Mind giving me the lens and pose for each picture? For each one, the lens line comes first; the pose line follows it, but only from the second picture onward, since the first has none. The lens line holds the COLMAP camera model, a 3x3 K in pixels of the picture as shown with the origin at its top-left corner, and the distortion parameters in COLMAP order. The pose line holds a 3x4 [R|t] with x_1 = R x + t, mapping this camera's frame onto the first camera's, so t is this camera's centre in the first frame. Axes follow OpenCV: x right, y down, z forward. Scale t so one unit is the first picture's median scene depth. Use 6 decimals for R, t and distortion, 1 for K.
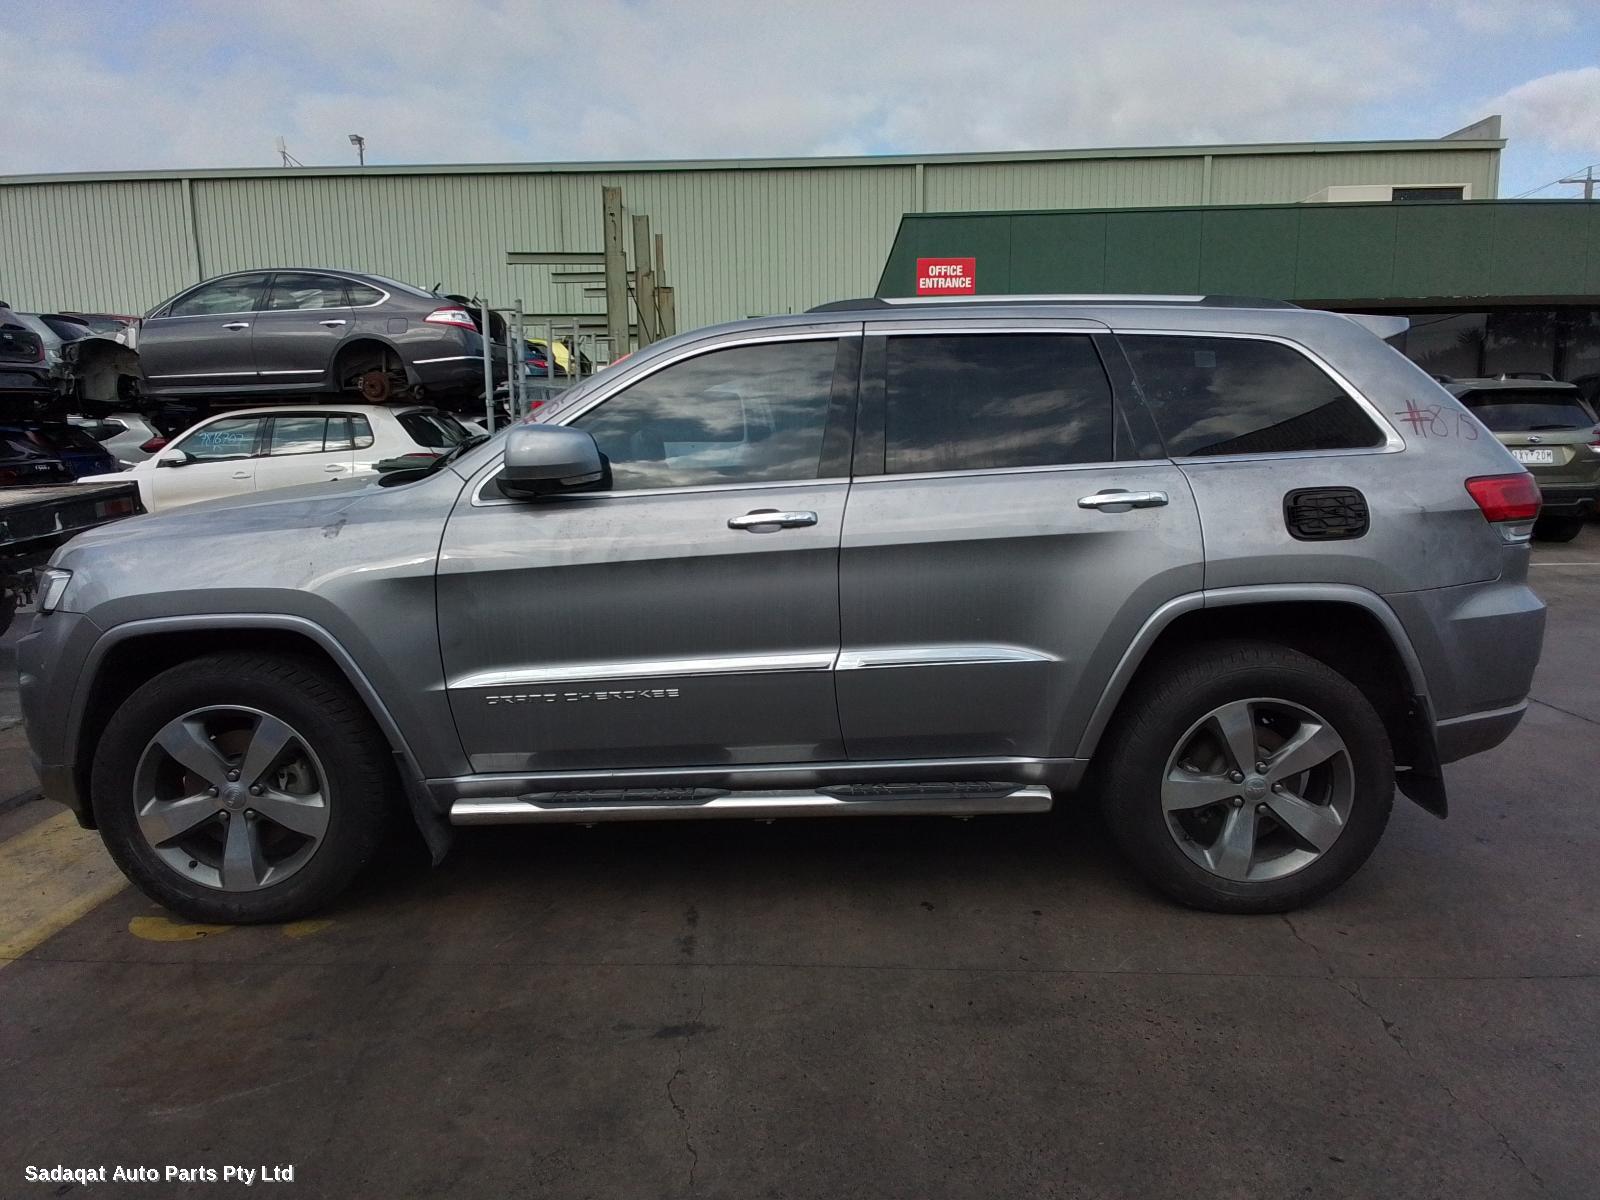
lens RADIAL K [[1129.7, 0, 813.3], [0, 1129.7, 609.4], [0, 0, 1]] dist [0.067395, -0.078197]
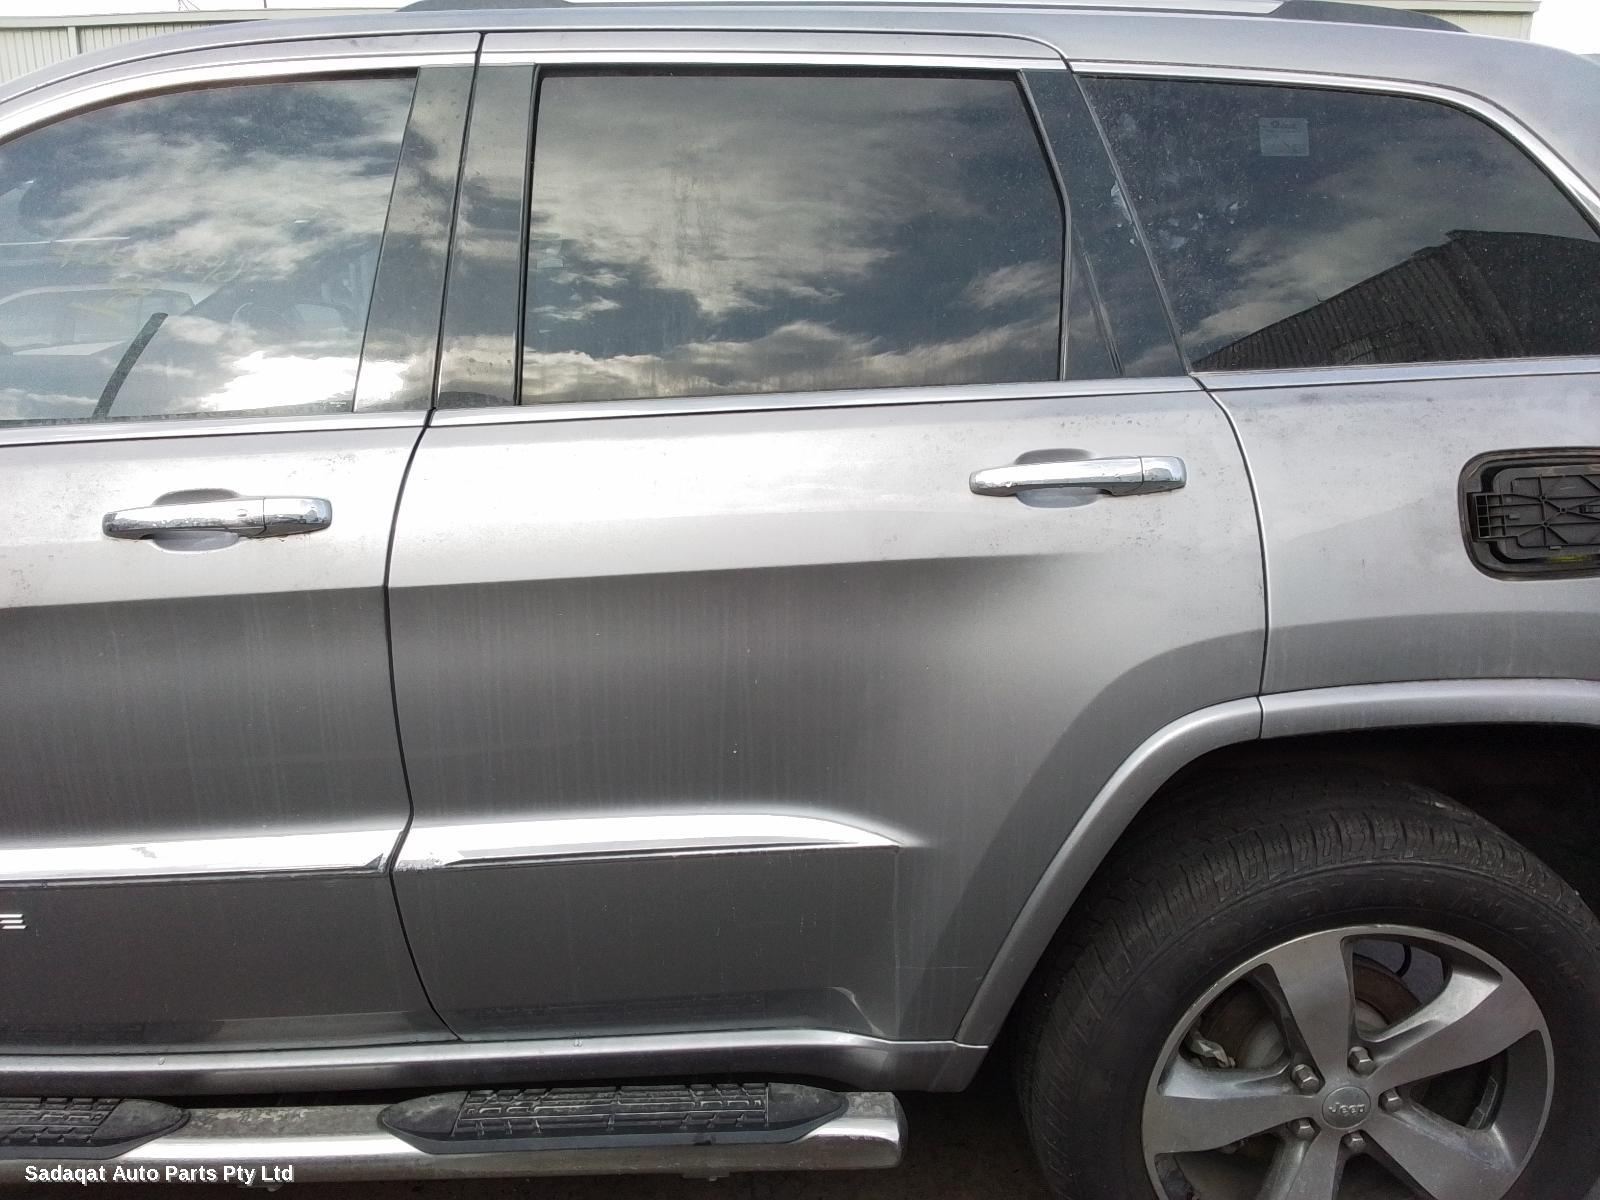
lens RADIAL K [[1129.7, 0, 813.9], [0, 1129.7, 626.6], [0, 0, 1]] dist [0.067395, -0.078197]
pose [[0.999834, 0.007146, 0.016754, 0.168464], [-0.008855, 0.994514, 0.104226, -0.083690], [-0.015917, -0.104357, 0.994413, 0.578747]]
